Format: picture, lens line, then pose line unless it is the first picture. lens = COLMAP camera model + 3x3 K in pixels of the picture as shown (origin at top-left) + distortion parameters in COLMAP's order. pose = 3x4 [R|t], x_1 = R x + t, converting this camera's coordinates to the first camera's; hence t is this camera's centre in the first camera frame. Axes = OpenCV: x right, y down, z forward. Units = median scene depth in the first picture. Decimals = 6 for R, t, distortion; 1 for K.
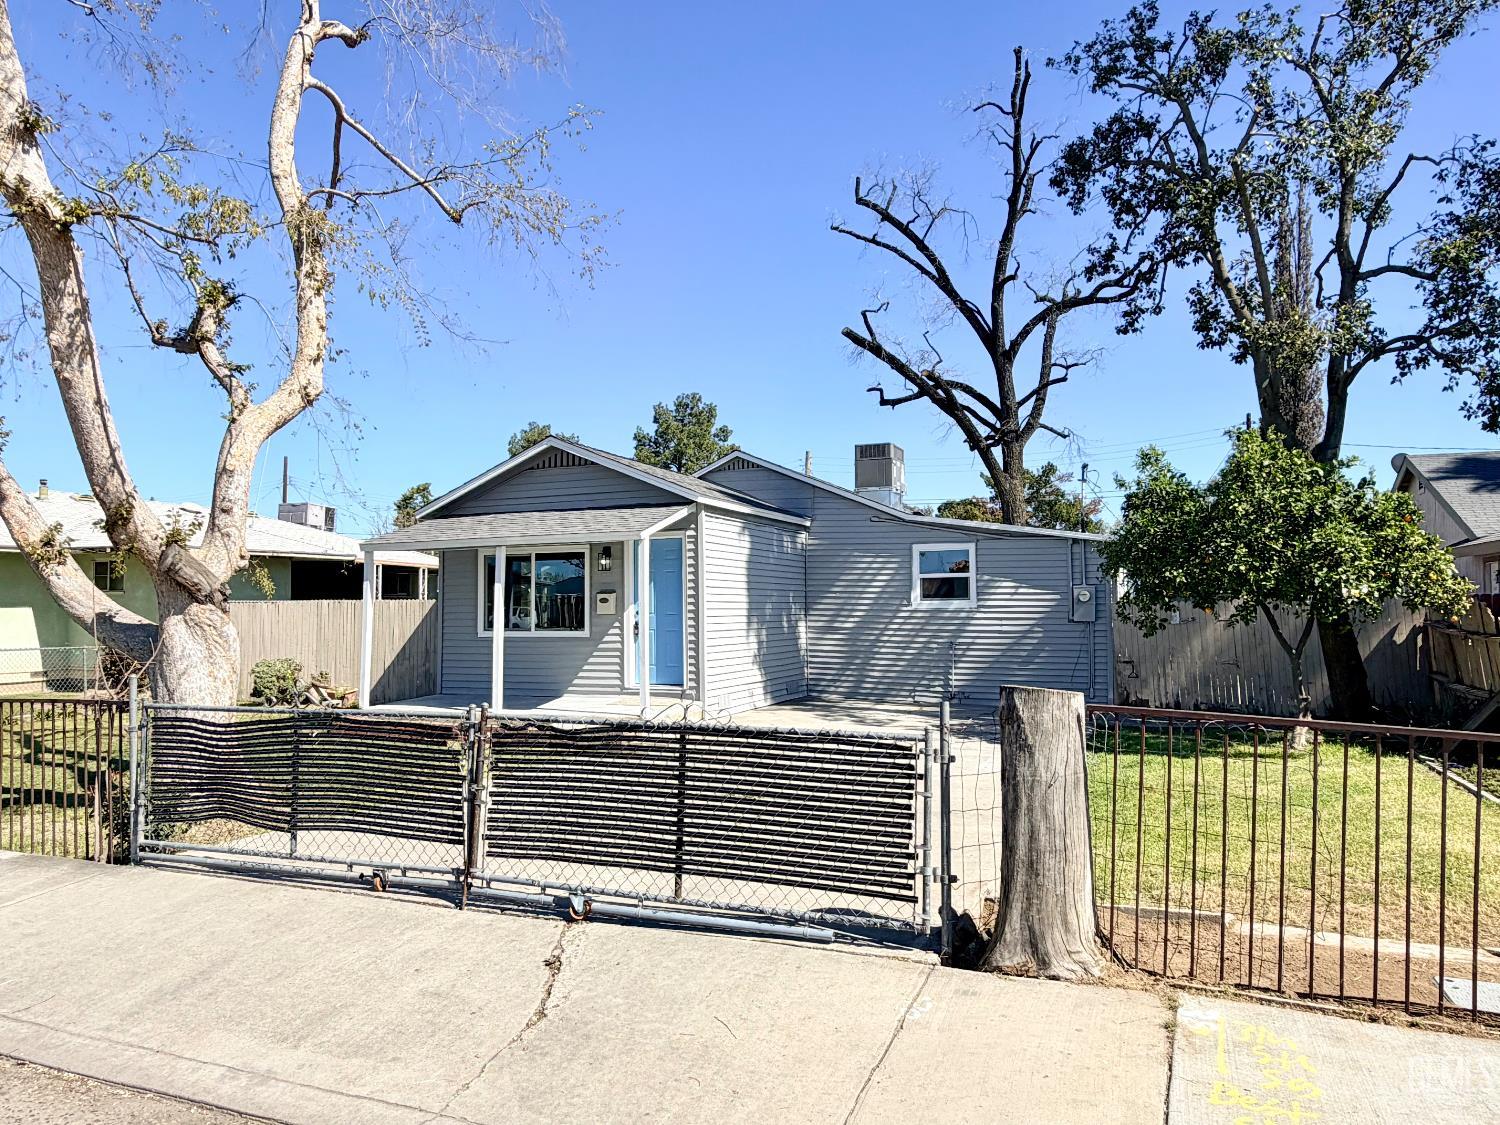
lens RADIAL K [[1005.5, 0, 751.1], [0, 1005.5, 566.2], [0, 0, 1]] dist [-0.005596, 0.000279]
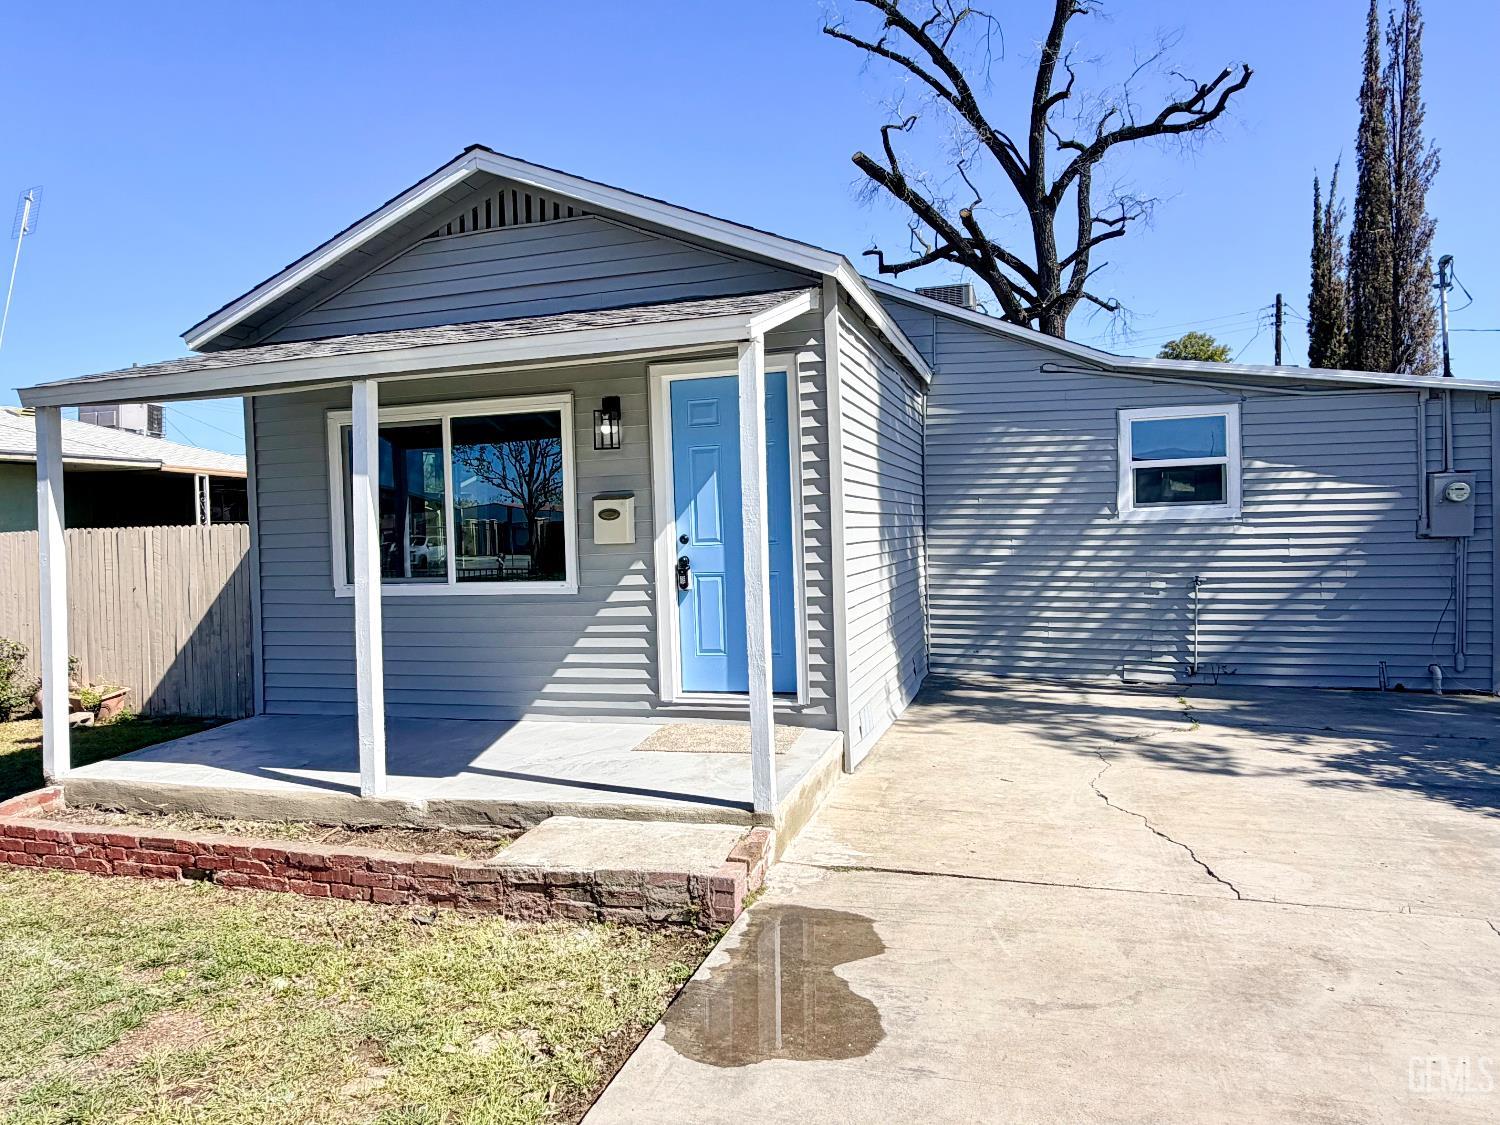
lens RADIAL K [[971.1, 0, 750.2], [0, 971.1, 554.5], [0, 0, 1]] dist [0.012581, -0.000515]
pose [[0.995423, -0.023579, 0.092611, -0.103156], [0.017448, 0.997637, 0.066457, 0.020158], [-0.093959, -0.064537, 0.993482, 0.462039]]
